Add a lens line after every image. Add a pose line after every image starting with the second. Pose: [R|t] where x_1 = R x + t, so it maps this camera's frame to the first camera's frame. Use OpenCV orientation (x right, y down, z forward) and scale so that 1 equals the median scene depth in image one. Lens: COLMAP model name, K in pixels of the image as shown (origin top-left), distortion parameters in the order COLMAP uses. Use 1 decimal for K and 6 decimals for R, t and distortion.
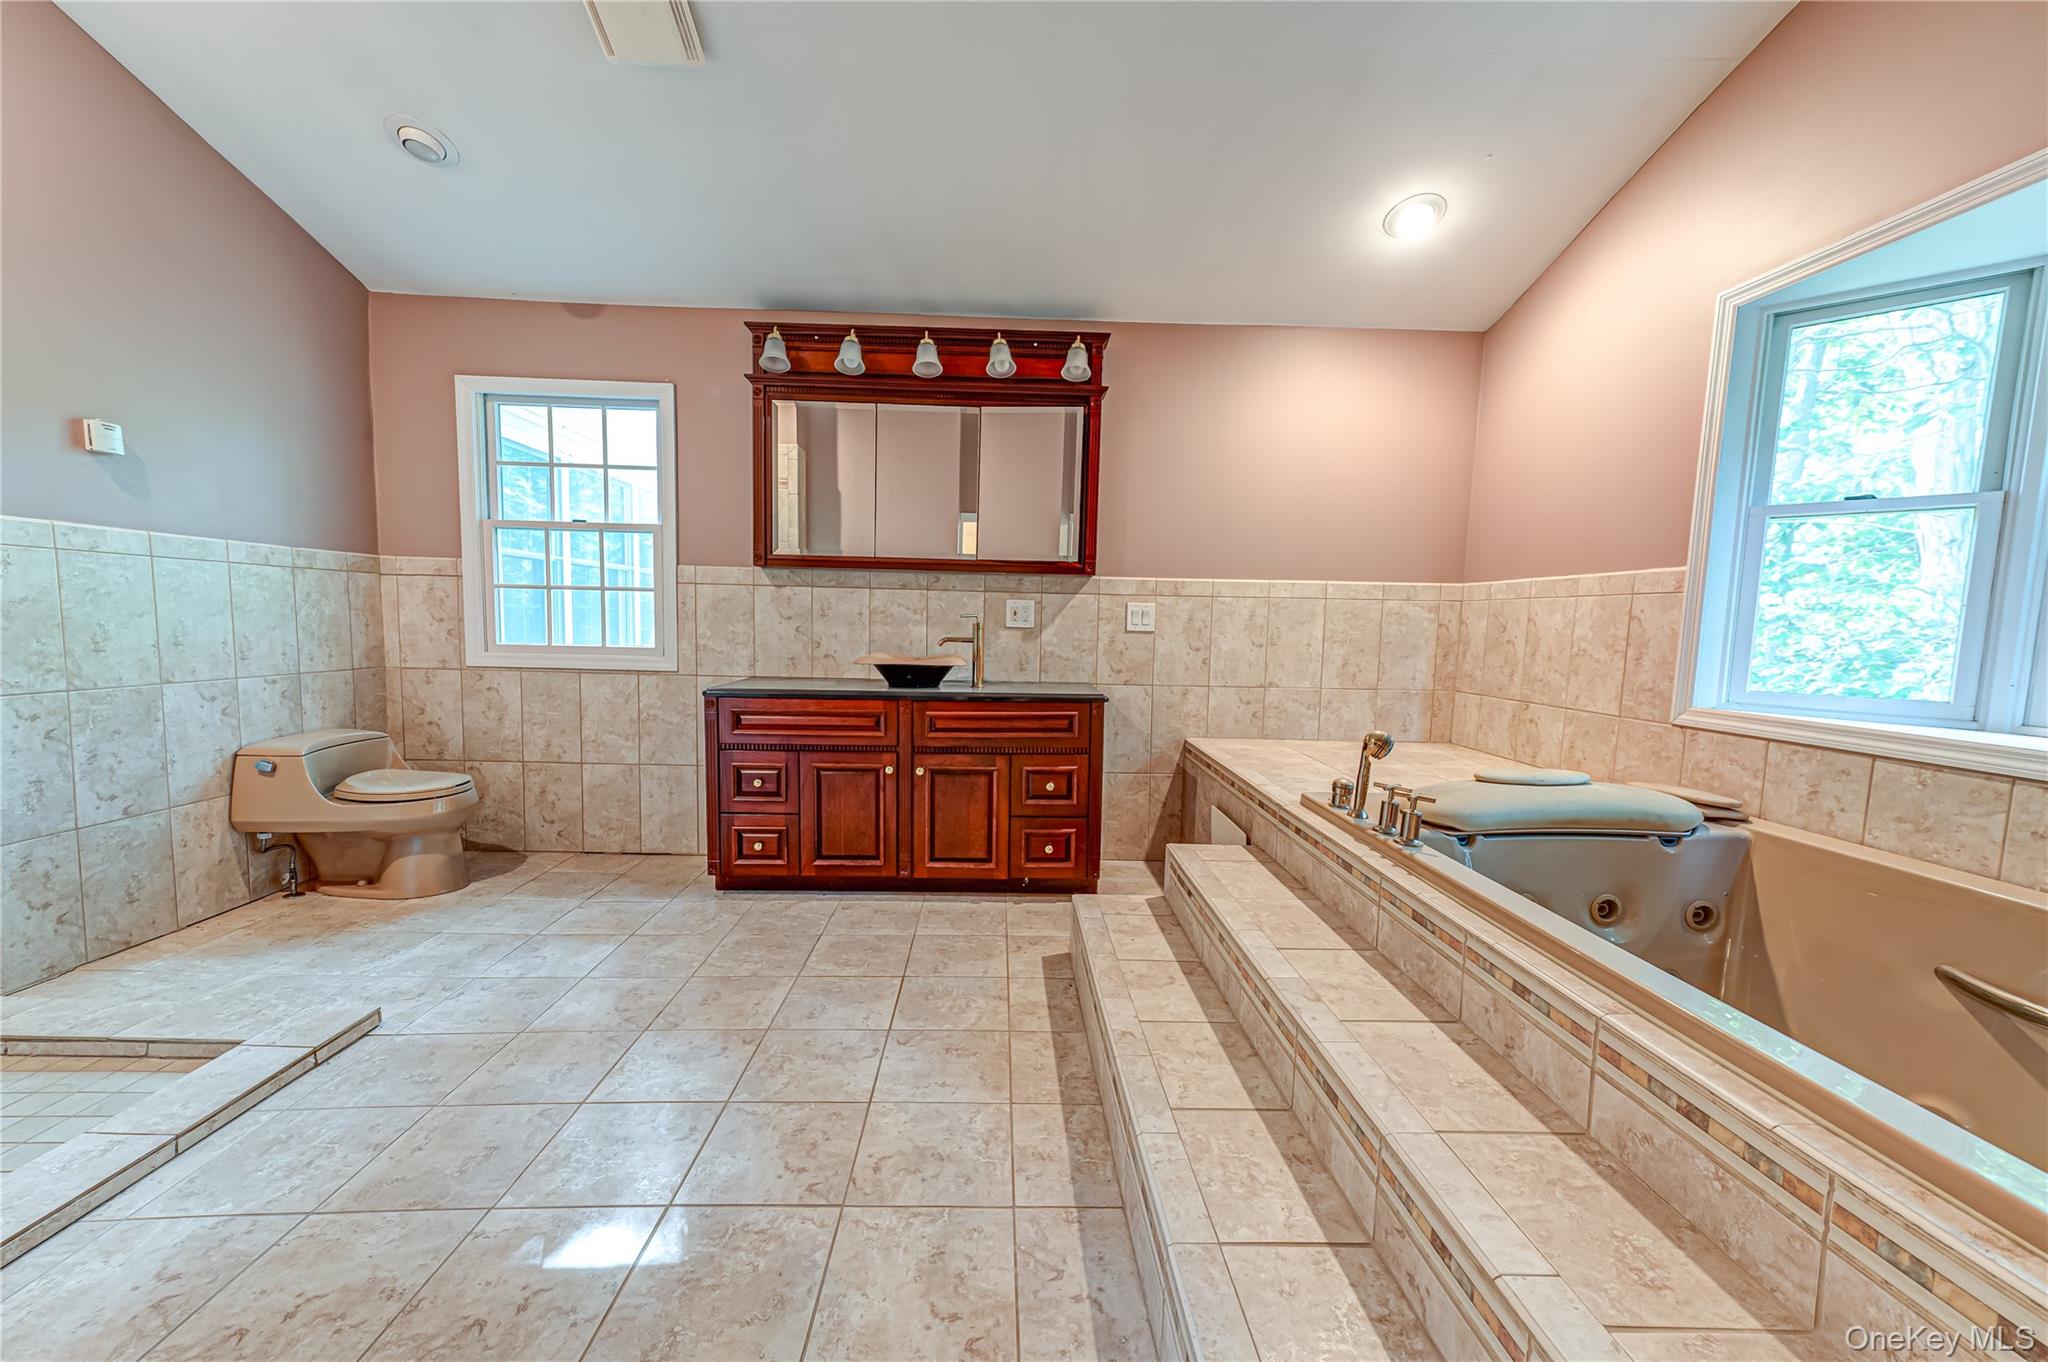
lens RADIAL K [[806.4, 0, 1017.4], [0, 806.4, 693.2], [0, 0, 1]] dist [0.002178, 0.000817]
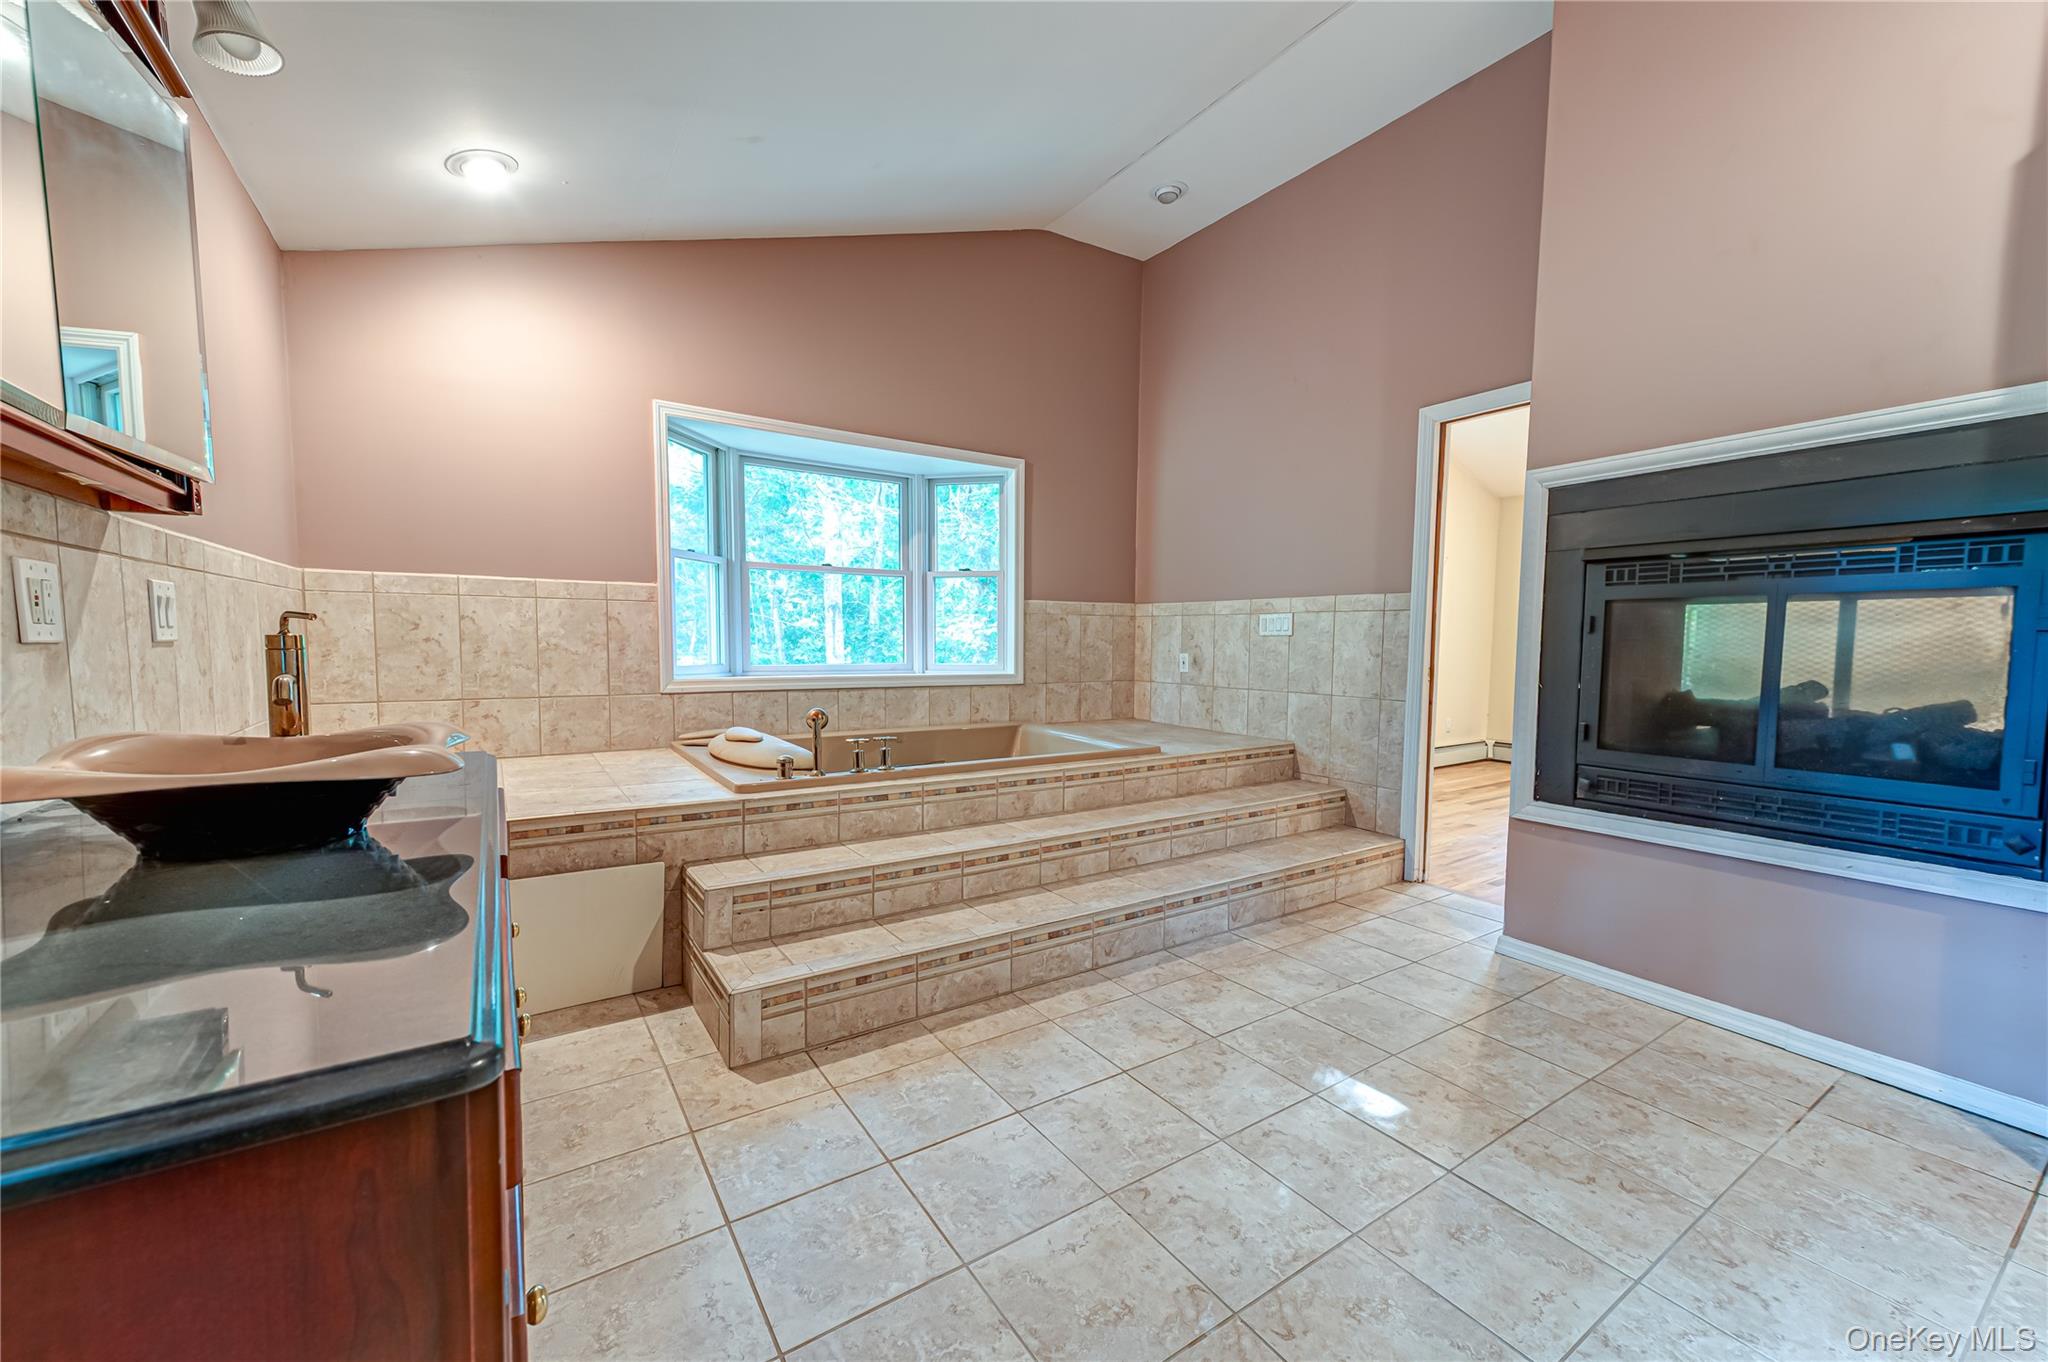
lens RADIAL K [[806.4, 0, 1017.4], [0, 806.4, 693.2], [0, 0, 1]] dist [0.002178, 0.000817]
pose [[-0.534063, -0.087376, 0.840917, -0.860093], [0.055157, 0.988925, 0.137785, -0.146084], [-0.843643, 0.119968, -0.523329, 1.425664]]
